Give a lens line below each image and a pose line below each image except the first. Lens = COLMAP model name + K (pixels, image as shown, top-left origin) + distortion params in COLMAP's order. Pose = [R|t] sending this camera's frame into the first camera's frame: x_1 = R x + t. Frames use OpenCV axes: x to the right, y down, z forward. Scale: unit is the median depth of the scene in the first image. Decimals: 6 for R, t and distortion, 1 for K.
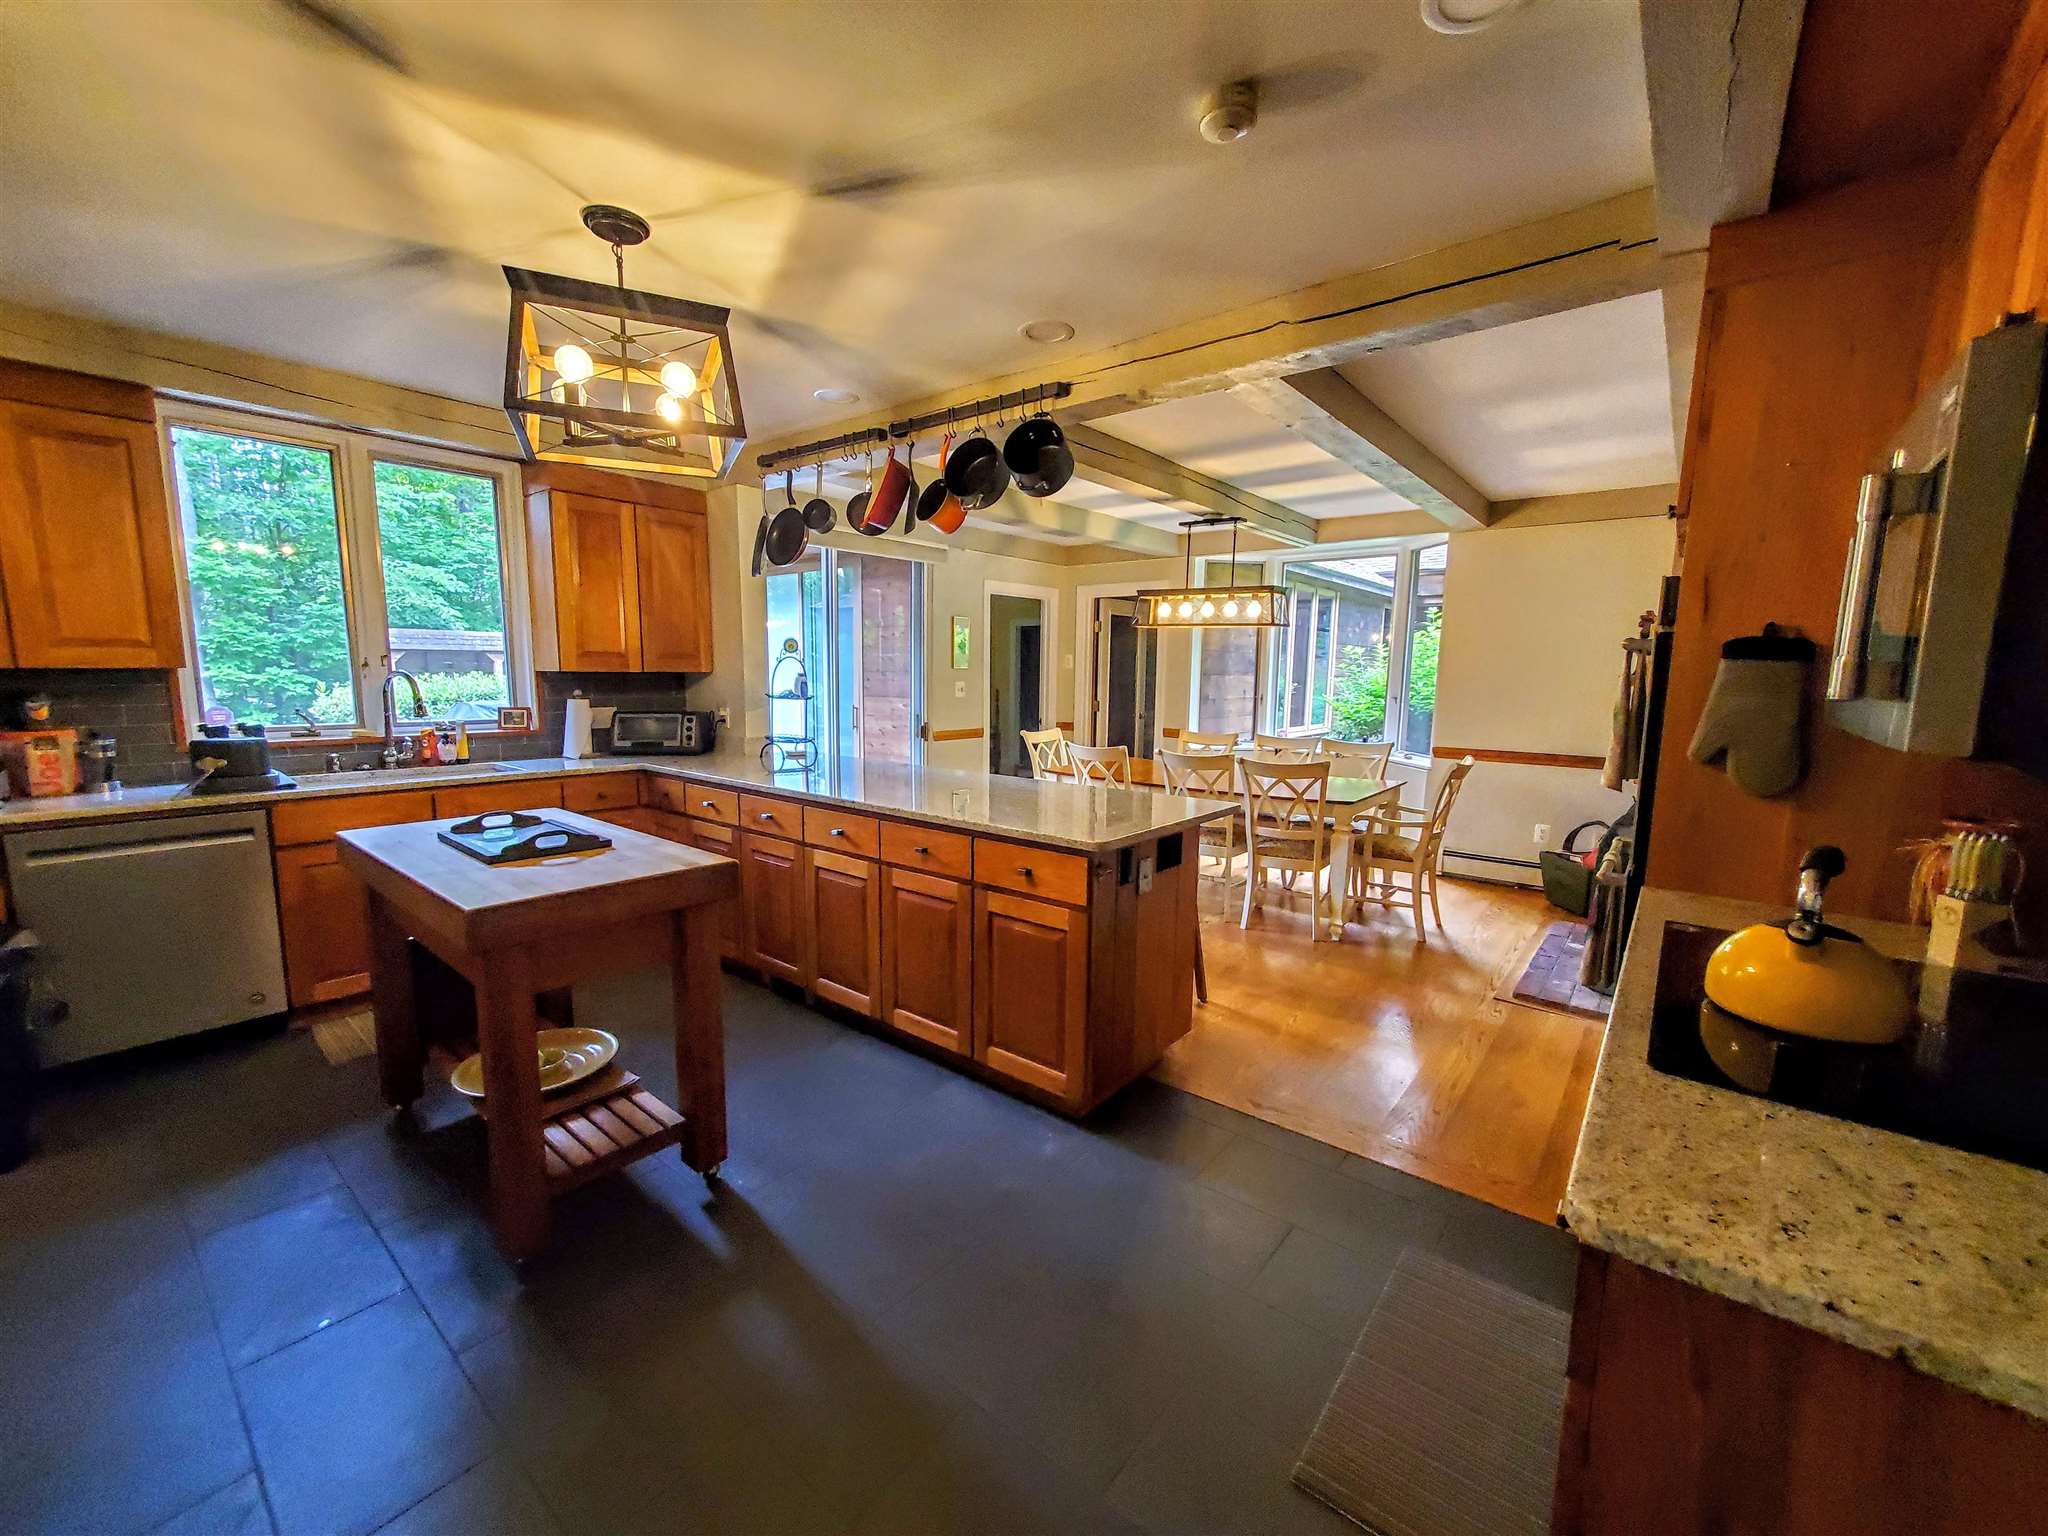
lens RADIAL K [[814.3, 0, 1024.5], [0, 814.3, 773.7], [0, 0, 1]] dist [0.002377, 0.000545]
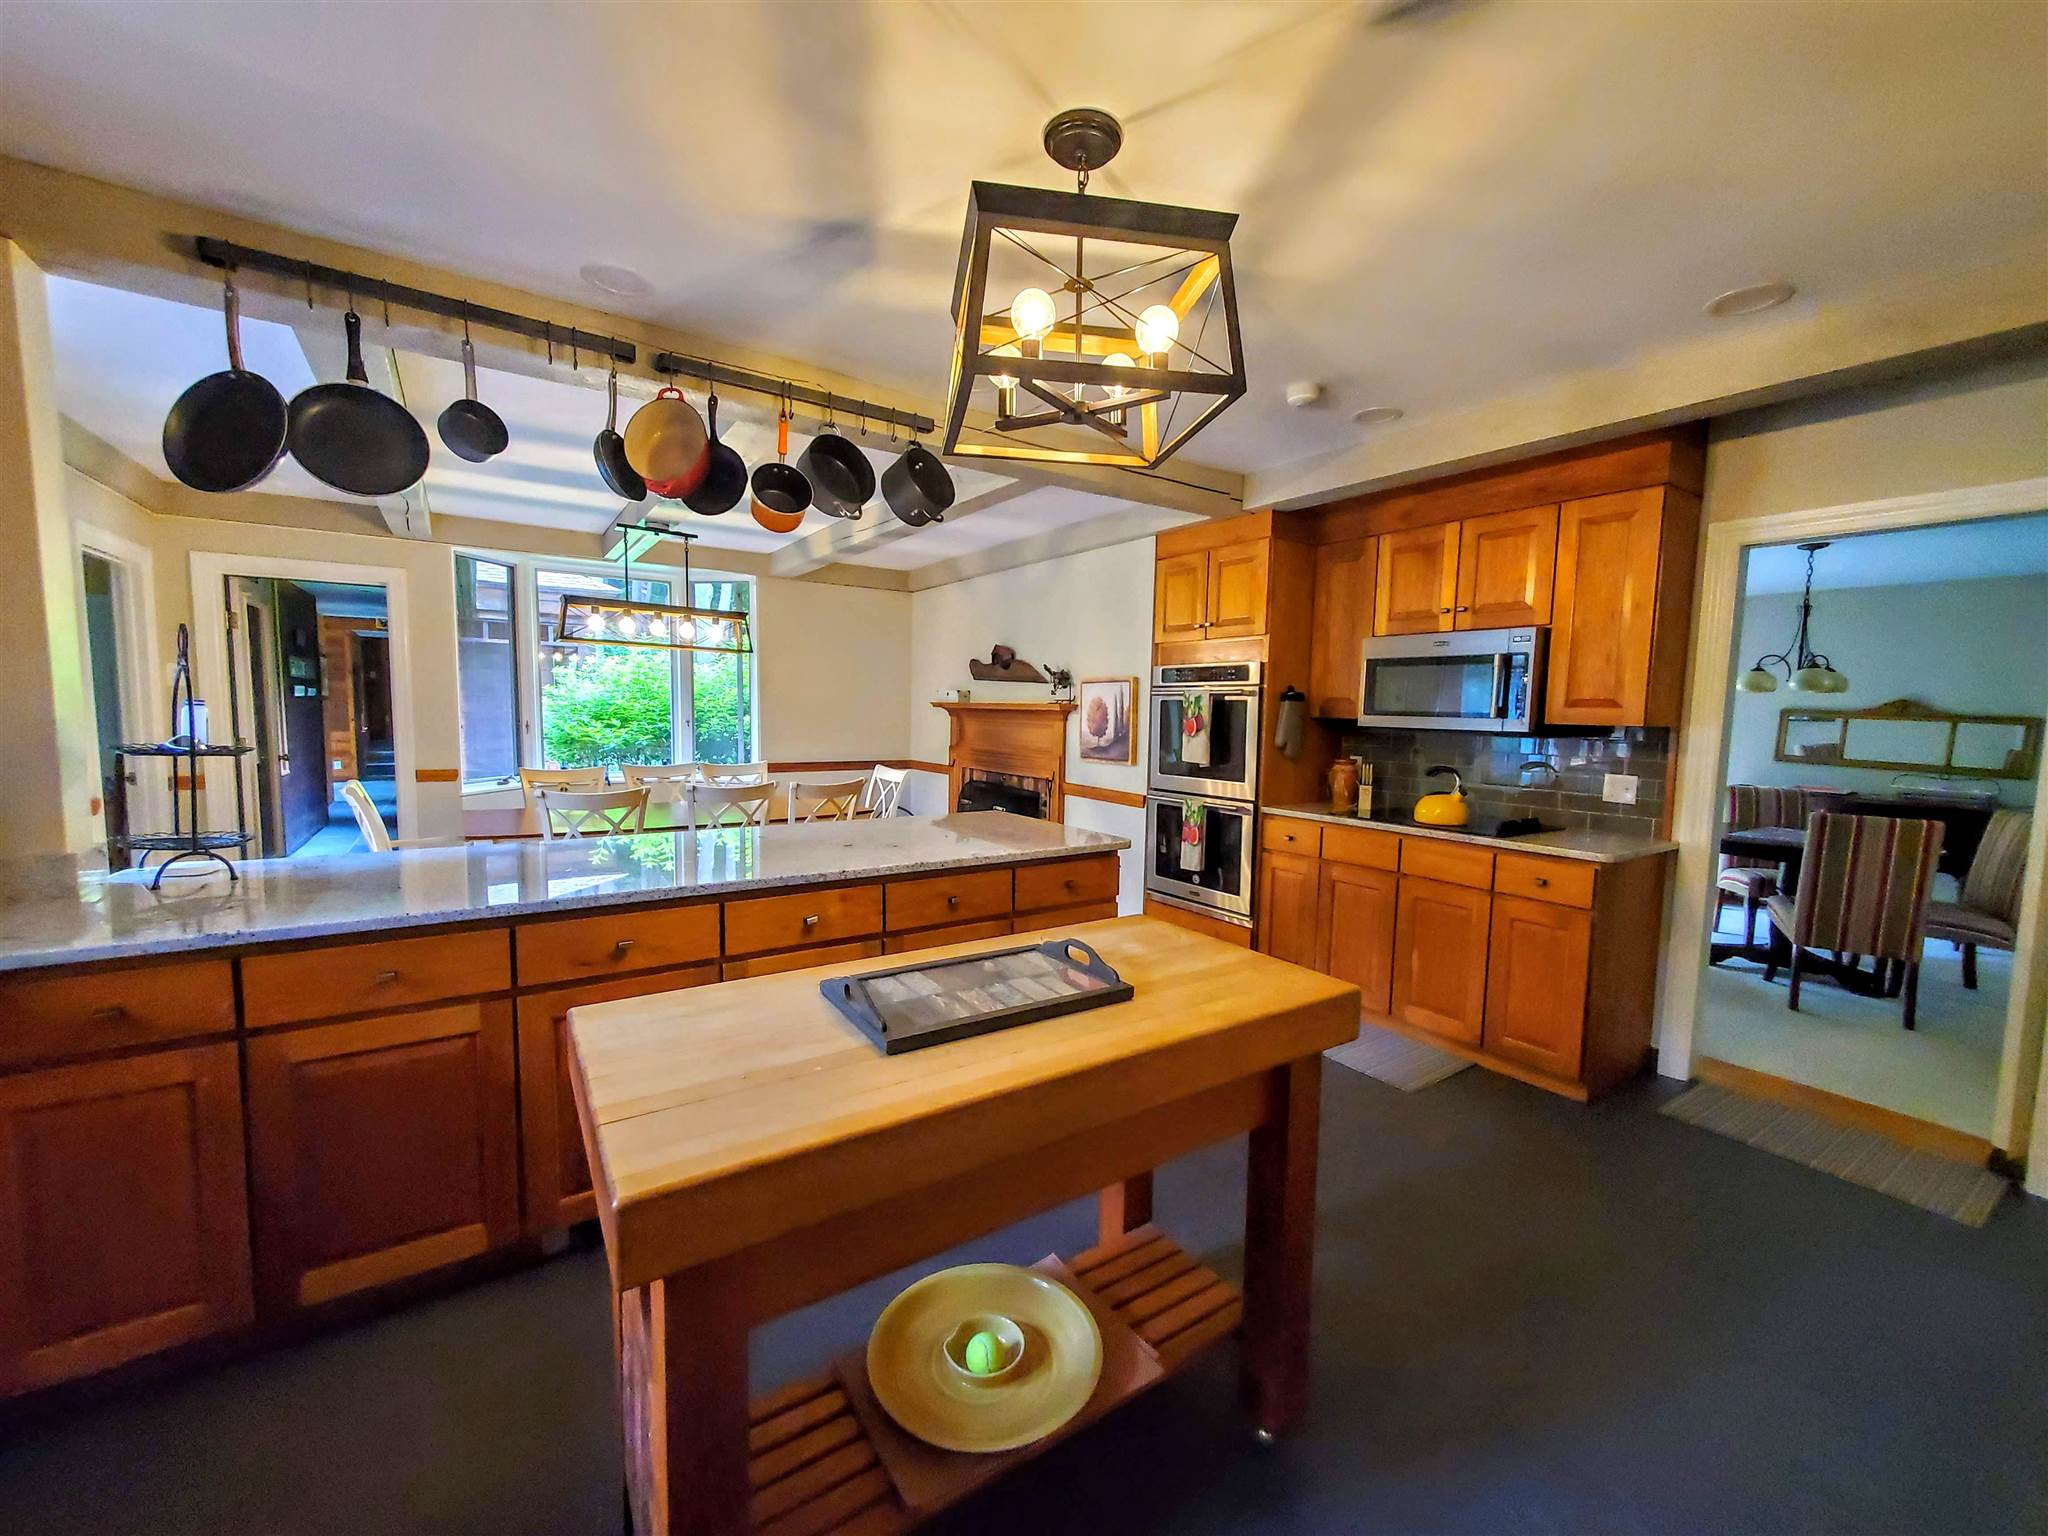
lens RADIAL K [[823.0, 0, 1025.1], [0, 823.0, 779.7], [0, 0, 1]] dist [0.002513, 0.000318]
pose [[0.298760, -0.089424, 0.950129, -0.693126], [0.103821, 0.992737, 0.060789, -0.062065], [-0.948664, 0.080482, 0.305874, 0.451335]]
